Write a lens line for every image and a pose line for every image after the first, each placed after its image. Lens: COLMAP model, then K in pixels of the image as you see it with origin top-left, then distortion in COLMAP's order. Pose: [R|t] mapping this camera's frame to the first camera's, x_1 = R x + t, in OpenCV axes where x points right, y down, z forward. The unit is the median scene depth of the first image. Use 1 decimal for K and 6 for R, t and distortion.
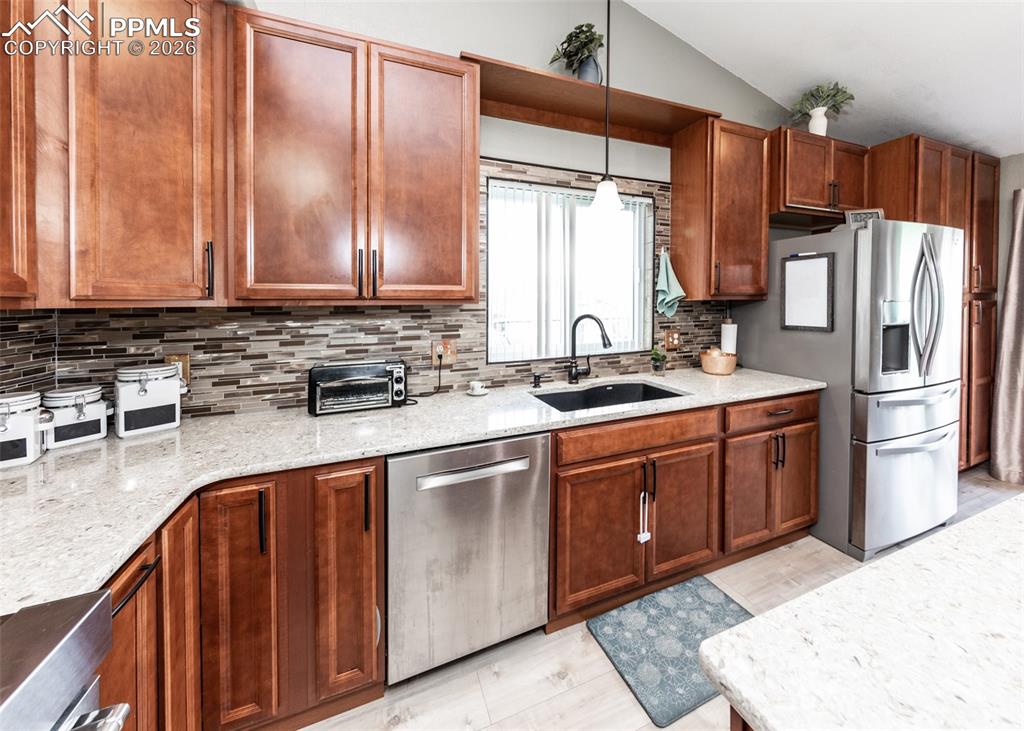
lens RADIAL K [[381.7, 0, 530.5], [0, 381.7, 312.2], [0, 0, 1]] dist [0.005083, -0.000978]
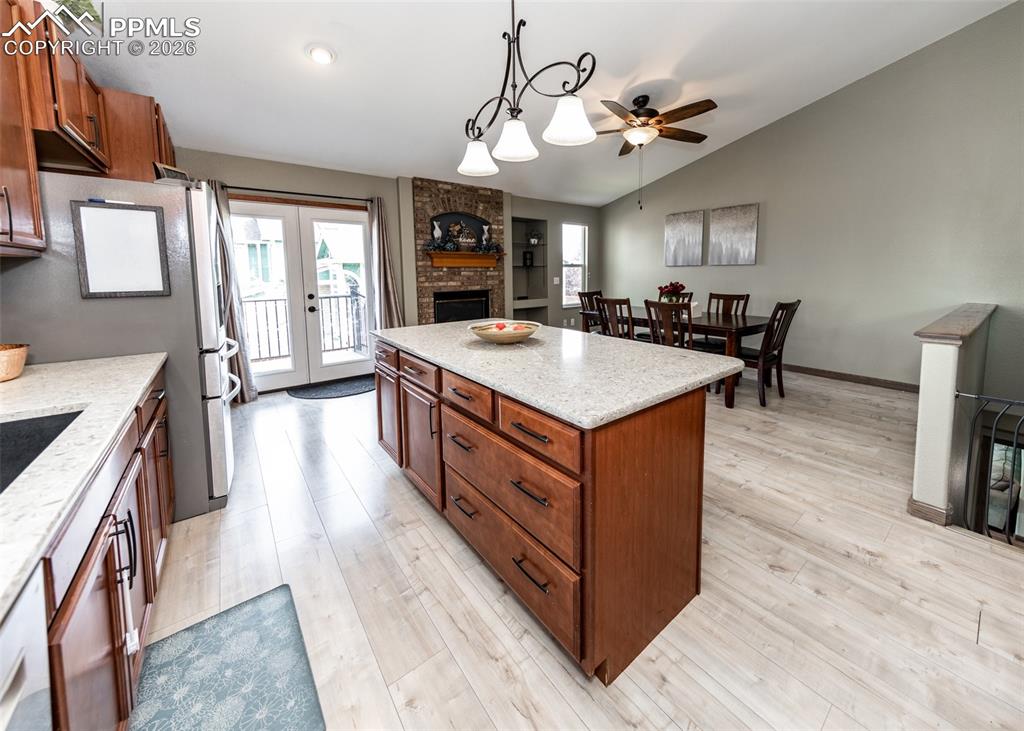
lens RADIAL K [[381.7, 0, 526.4], [0, 381.7, 299.7], [0, 0, 1]] dist [0.005083, -0.000978]
pose [[-0.263199, -0.060968, 0.962813, -0.447360], [0.037321, 0.996611, 0.073311, 0.034348], [-0.964019, 0.055229, -0.260031, 0.565964]]
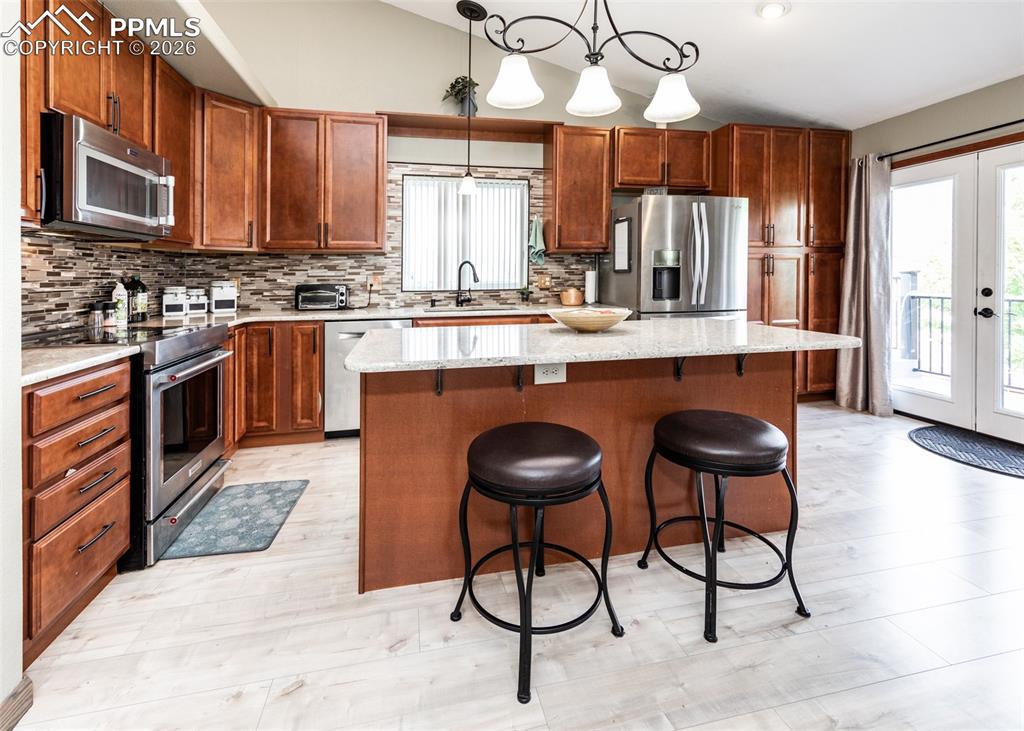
lens RADIAL K [[466.2, 0, 505.9], [0, 466.2, 281.2], [0, 0, 1]] dist [0.007091, -0.001548]
pose [[0.984451, 0.002185, -0.175648, 0.781556], [-0.004977, 0.999868, -0.015457, 0.142852], [0.175591, 0.016091, 0.984332, -1.002986]]
